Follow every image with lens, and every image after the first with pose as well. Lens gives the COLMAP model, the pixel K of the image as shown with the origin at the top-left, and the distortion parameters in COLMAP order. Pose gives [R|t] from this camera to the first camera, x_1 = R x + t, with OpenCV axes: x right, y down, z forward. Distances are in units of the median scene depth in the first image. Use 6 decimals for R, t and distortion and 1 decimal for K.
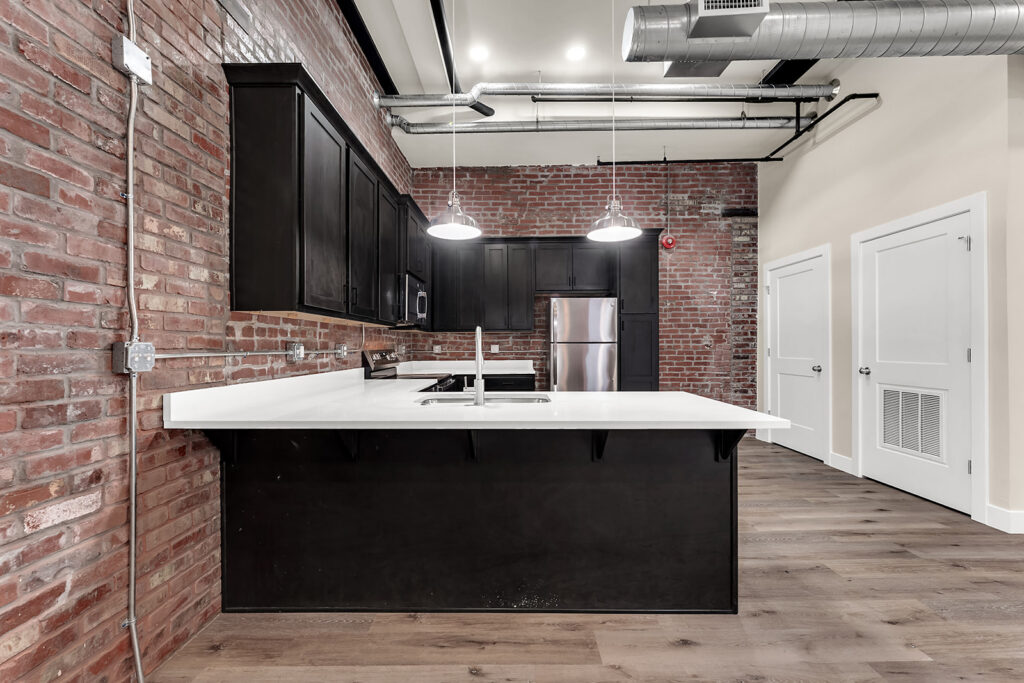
lens RADIAL K [[430.8, 0, 526.7], [0, 430.8, 346.2], [0, 0, 1]] dist [-0.000415, -0.000072]
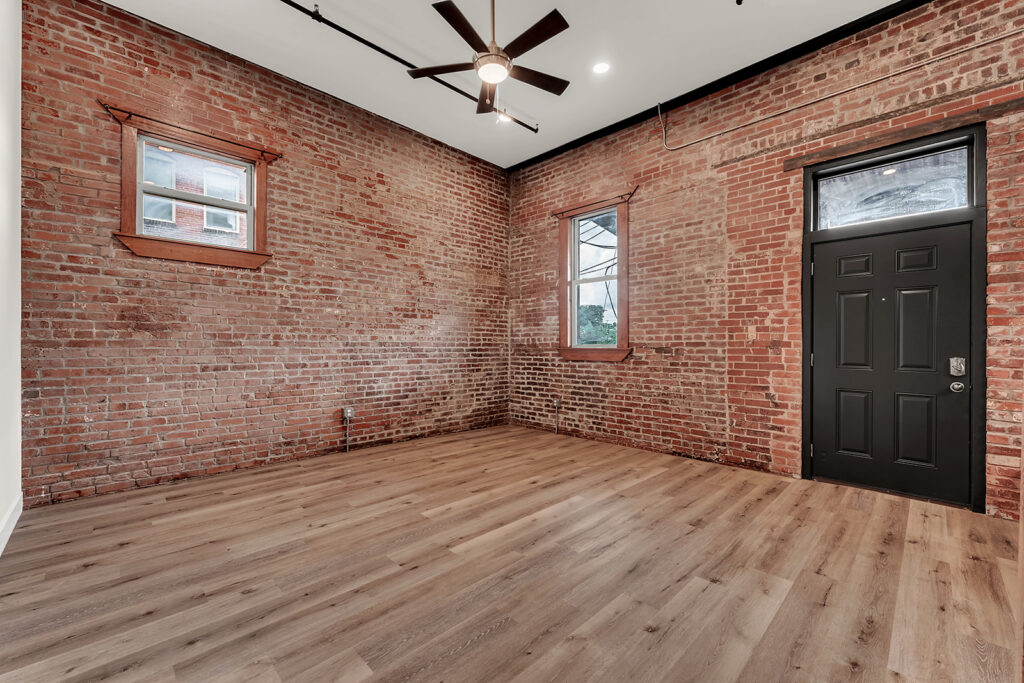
lens RADIAL K [[414.5, 0, 520.8], [0, 414.5, 341.9], [0, 0, 1]] dist [-0.000742, -0.000218]
pose [[-0.714925, 0.004856, -0.699185, 0.547118], [0.001227, 0.999983, 0.005691, -0.007514], [0.699200, 0.003211, -0.714918, 0.155536]]
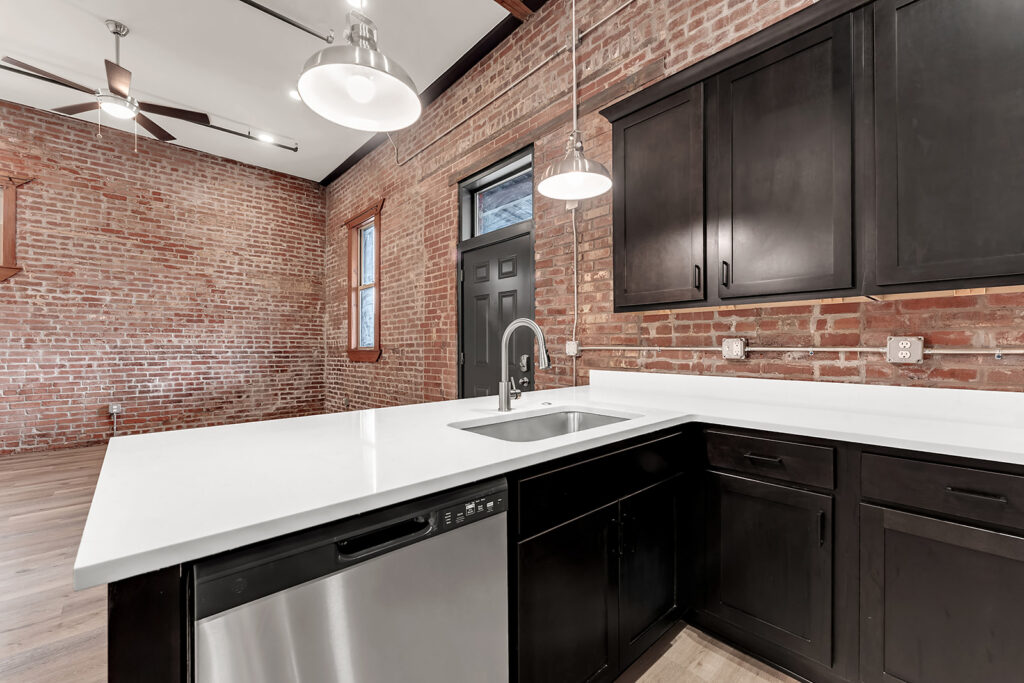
lens RADIAL K [[419.0, 0, 526.0], [0, 419.0, 345.5], [0, 0, 1]] dist [-0.000785, -0.000239]
pose [[-0.739351, 0.008025, -0.673273, 0.158599], [0.006832, 0.999967, 0.004415, 0.000378], [0.673286, -0.001335, -0.739381, 0.629414]]
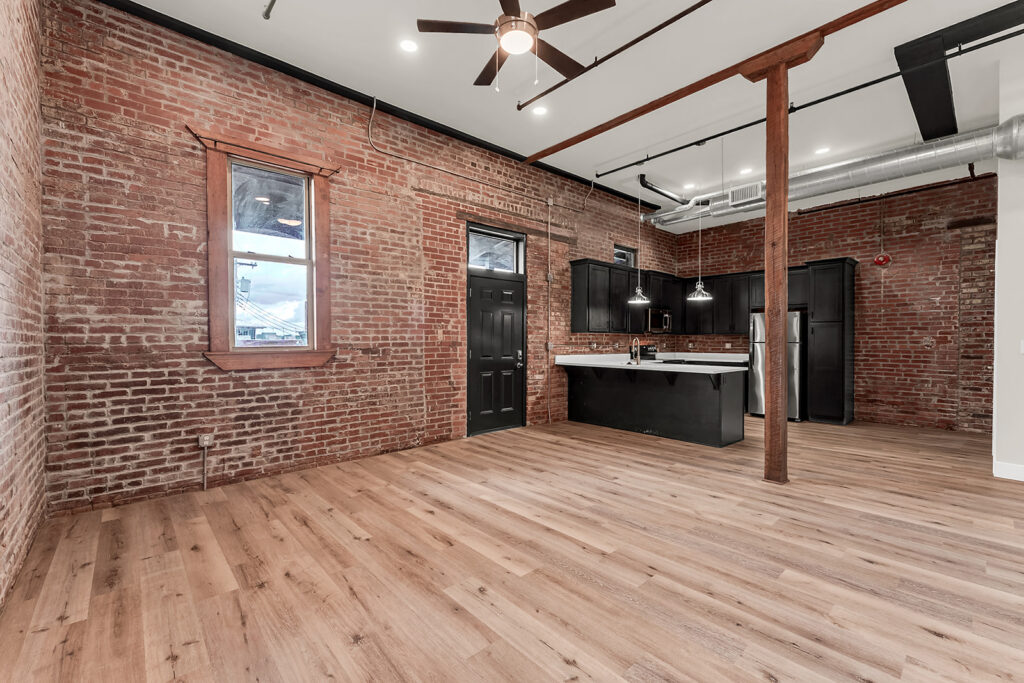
lens RADIAL K [[433.8, 0, 493.9], [0, 433.8, 342.3], [0, 0, 1]] dist [0.003169, 0.000134]
pose [[0.642280, 0.008774, -0.766420, 0.566625], [-0.007049, 0.999960, 0.005540, -0.009019], [0.766438, 0.001844, 0.642316, -0.610049]]
